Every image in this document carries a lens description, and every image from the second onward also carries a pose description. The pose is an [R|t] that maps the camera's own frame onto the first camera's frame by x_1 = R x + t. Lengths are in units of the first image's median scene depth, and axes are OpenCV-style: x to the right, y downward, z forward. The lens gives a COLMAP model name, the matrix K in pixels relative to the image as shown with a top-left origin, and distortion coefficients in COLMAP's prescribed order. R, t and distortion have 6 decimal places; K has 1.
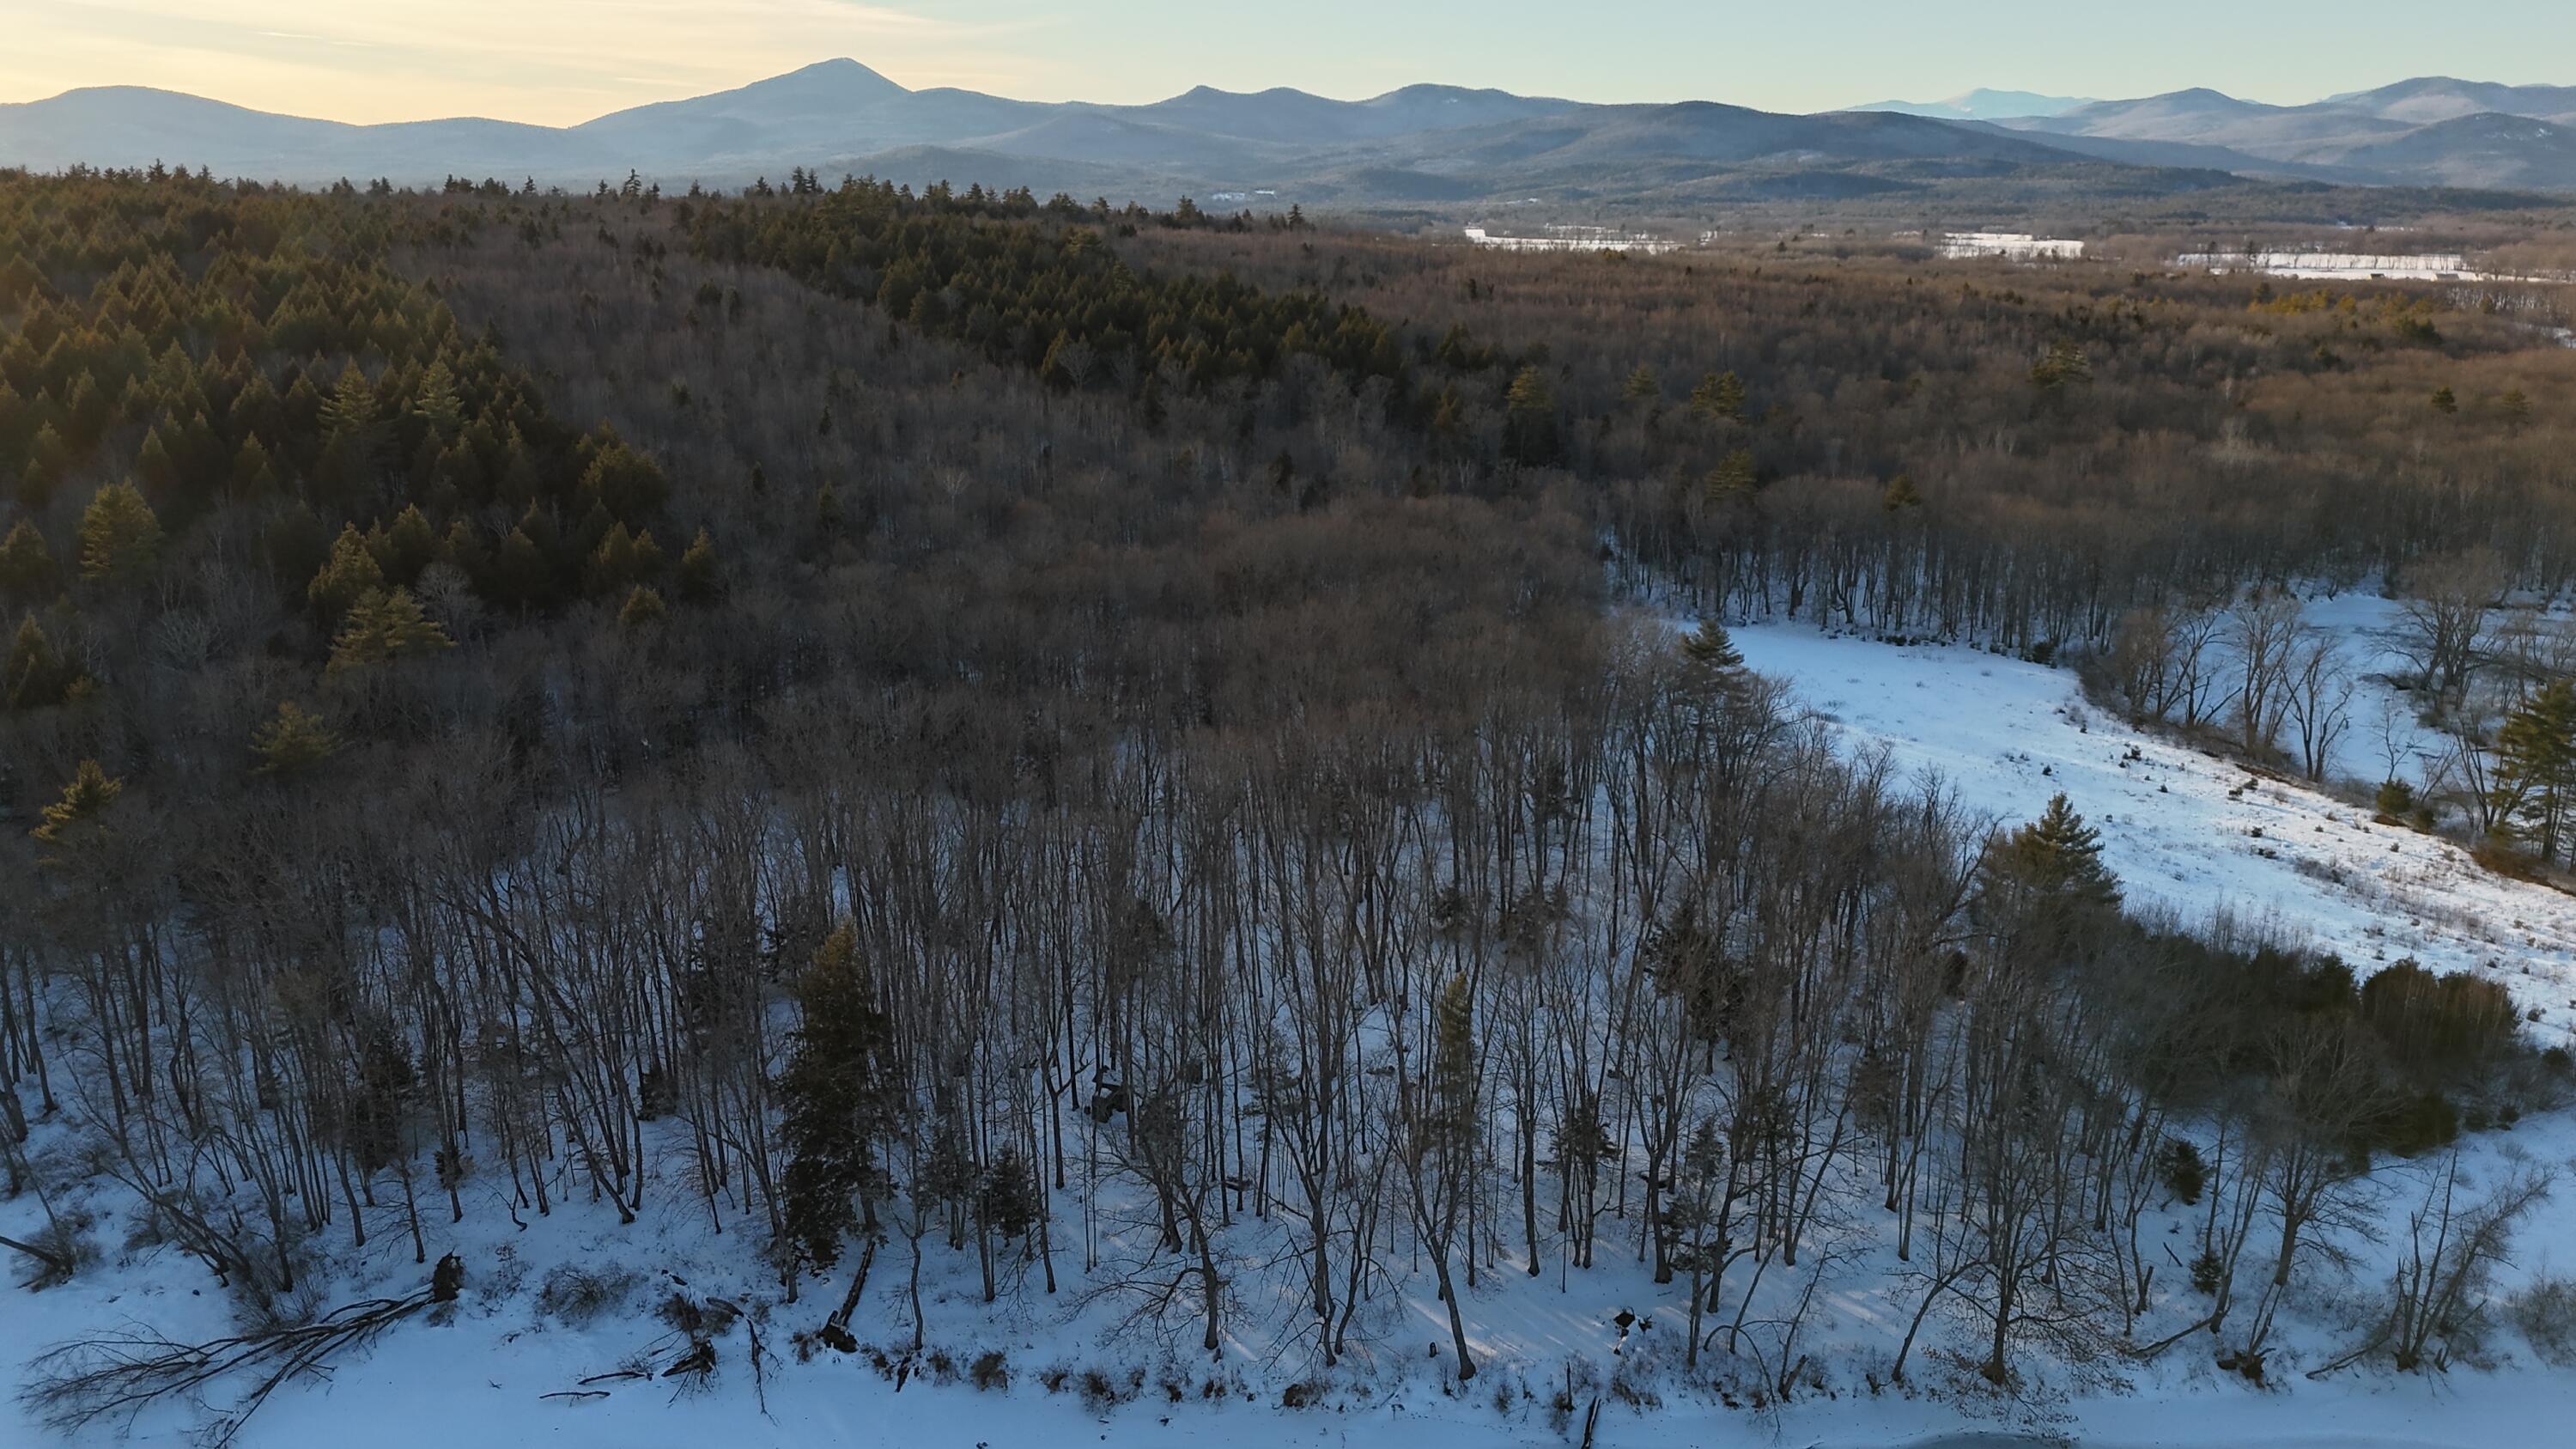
lens RADIAL K [[1906.8, 0, 1288.0], [0, 1906.8, 724.5], [0, 0, 1]] dist [0.087157, -0.085229]
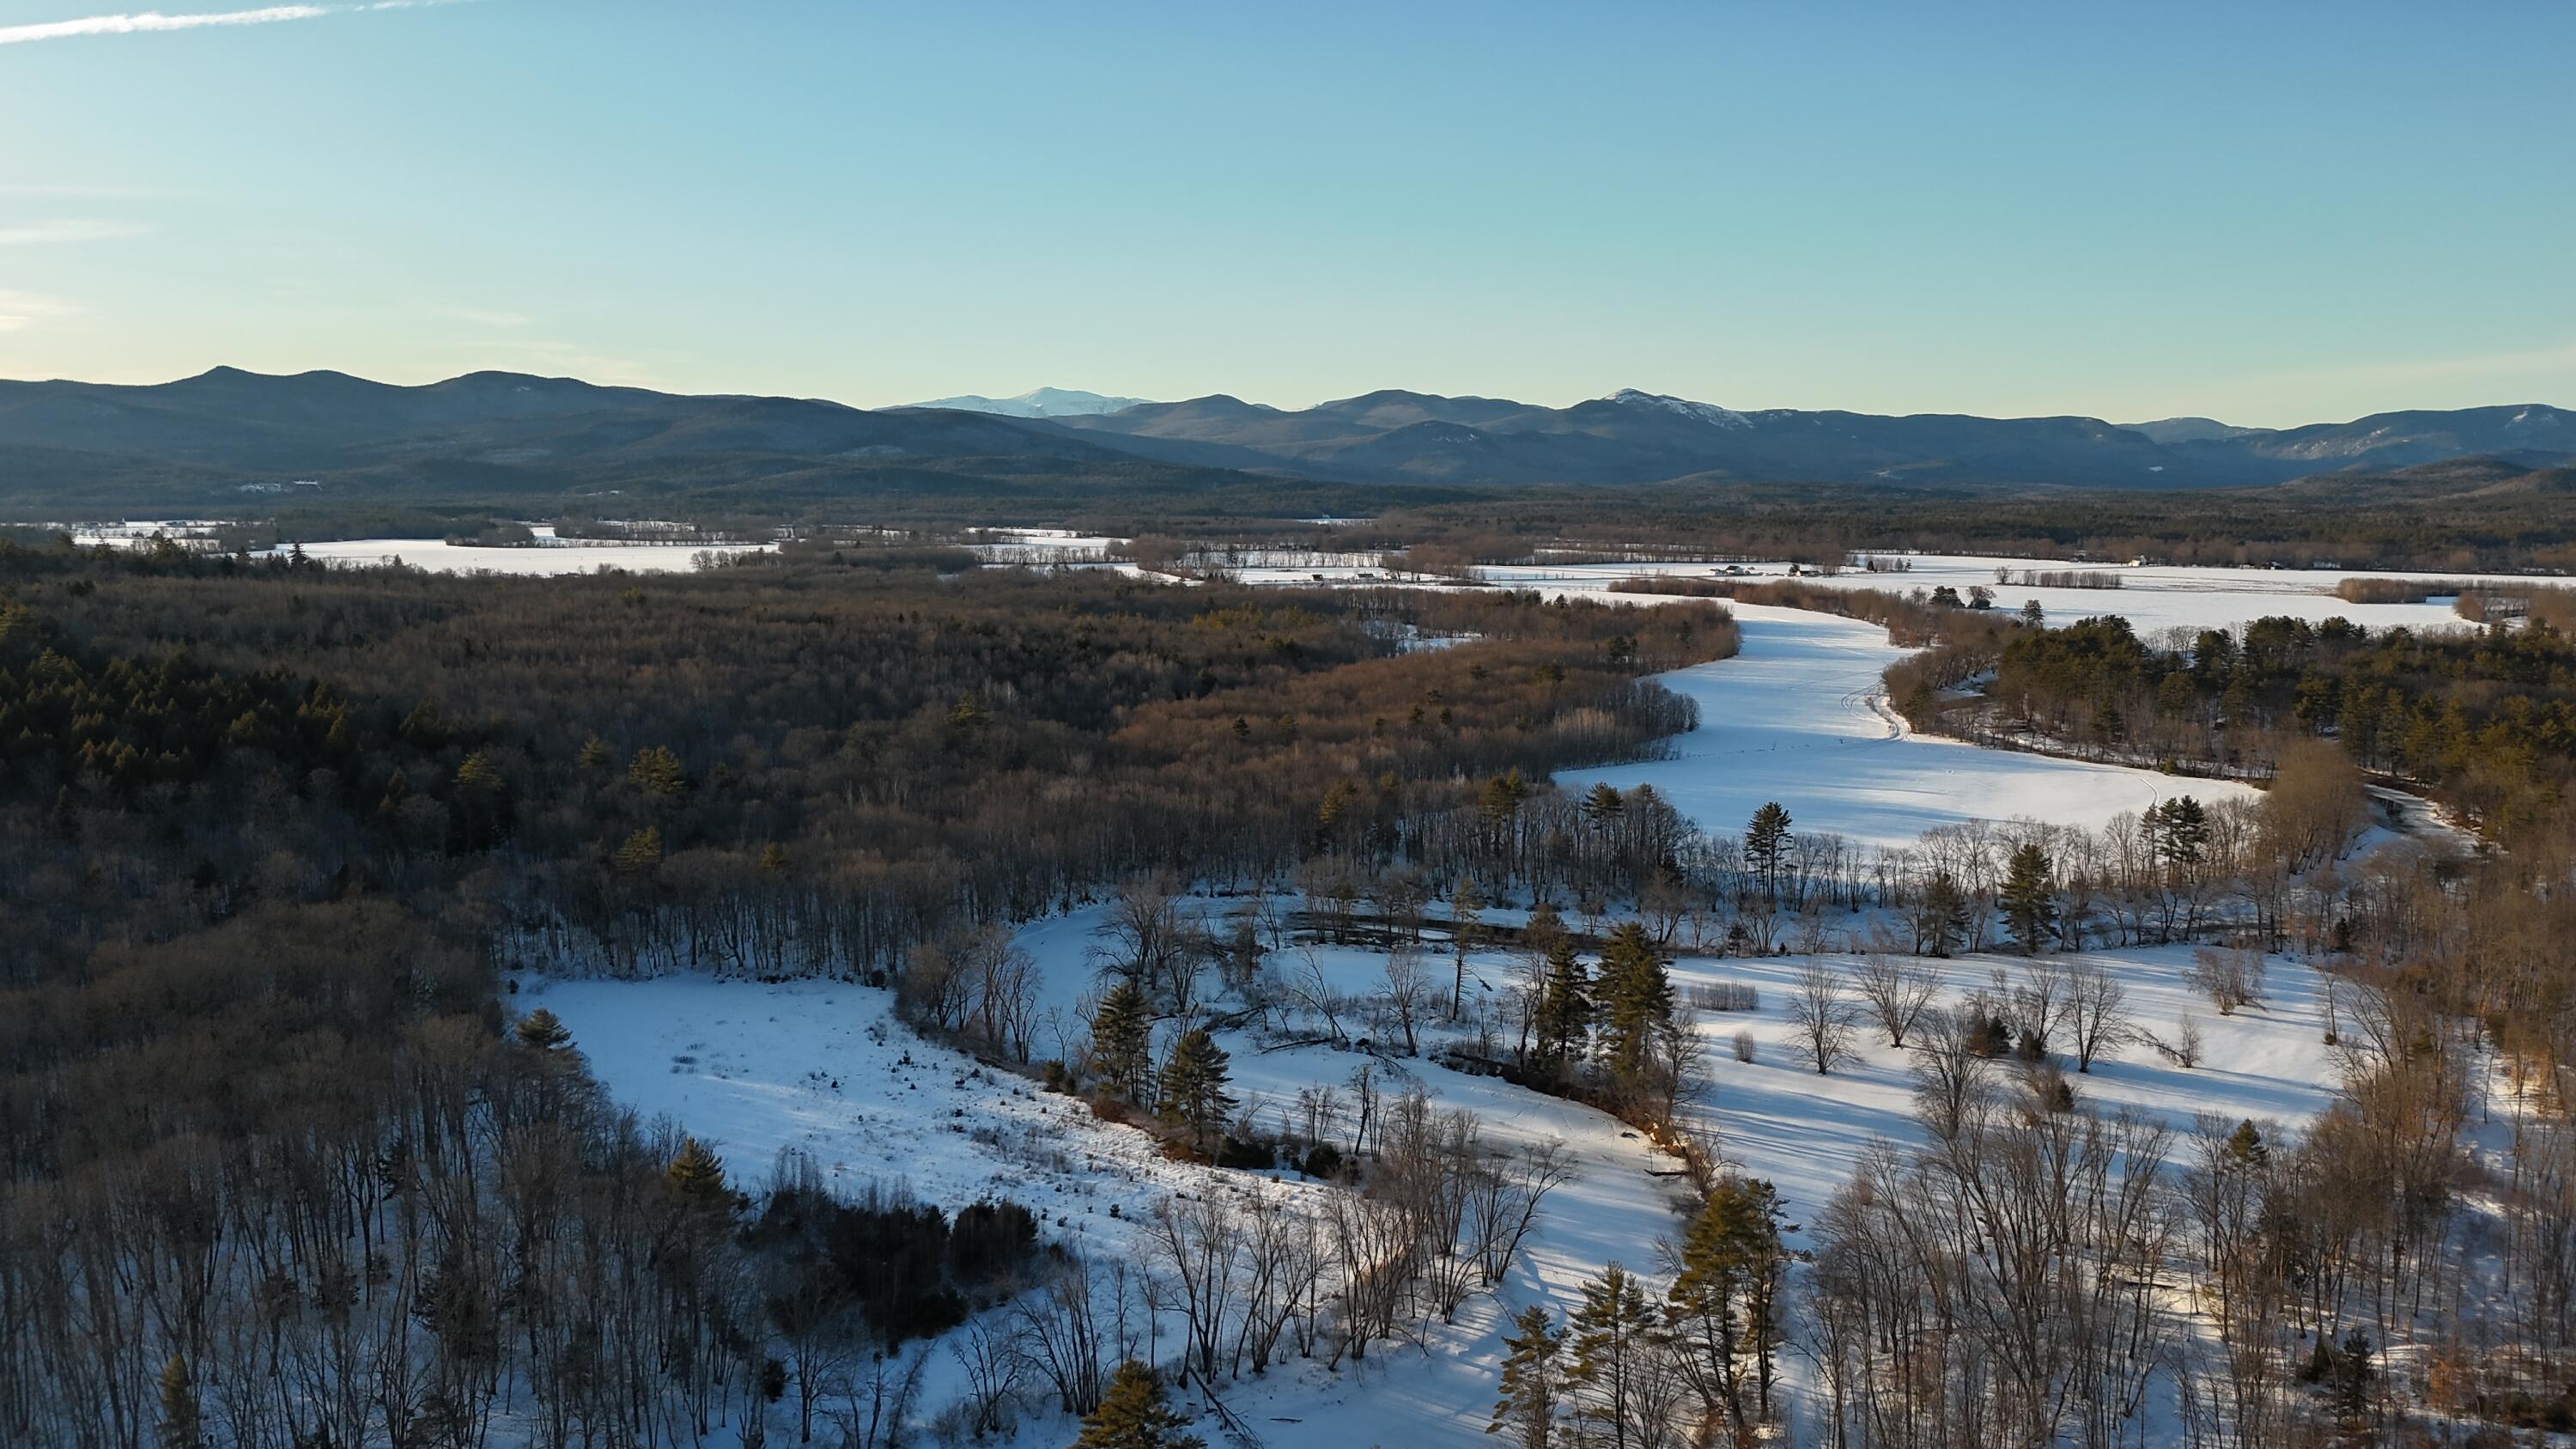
lens RADIAL K [[1893.4, 0, 1301.6], [0, 1893.4, 735.3], [0, 0, 1]] dist [0.096082, -0.109905]
pose [[0.897113, -0.064197, 0.437112, 0.096400], [0.122086, 0.986883, -0.105625, -0.027764], [-0.424598, 0.148123, 0.893183, -0.278657]]
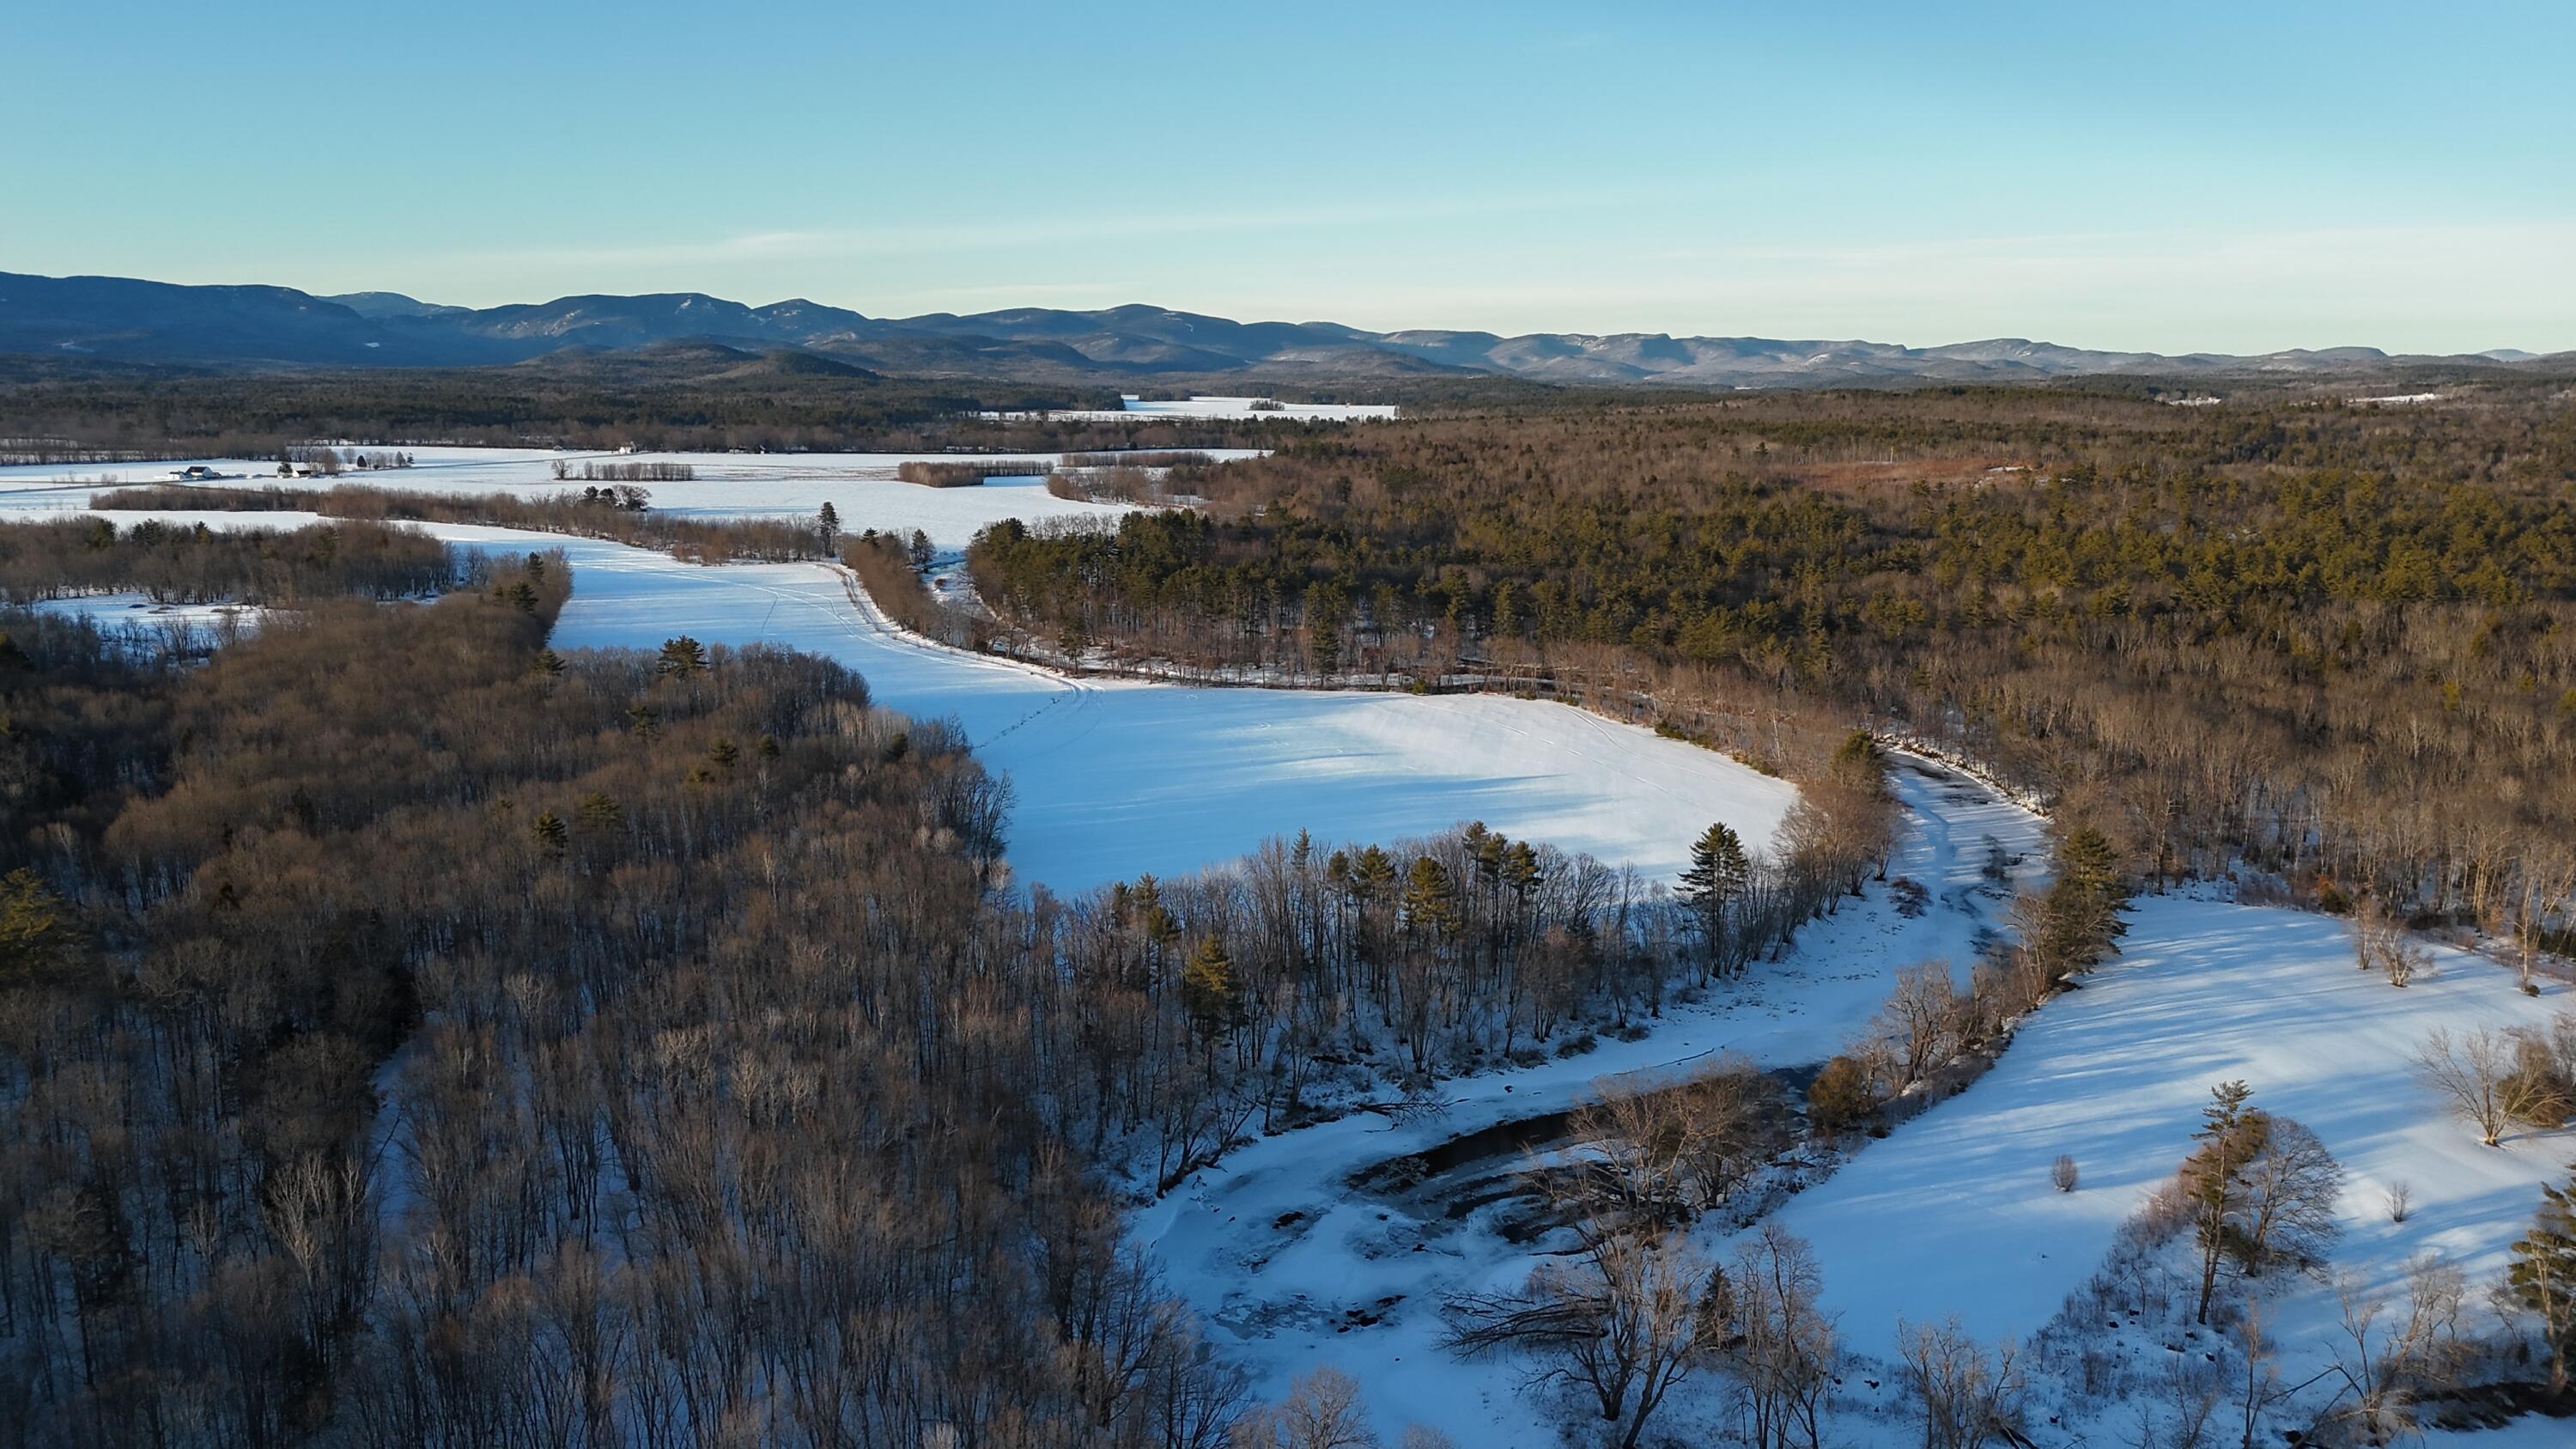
lens RADIAL K [[1890.2, 0, 1282.4], [0, 1890.2, 724.9], [0, 0, 1]] dist [0.113299, -0.123894]
pose [[0.245338, -0.186427, 0.951343, -0.013789], [0.255387, 0.959100, 0.122086, -0.341883], [-0.935193, 0.213009, 0.282914, 0.827489]]
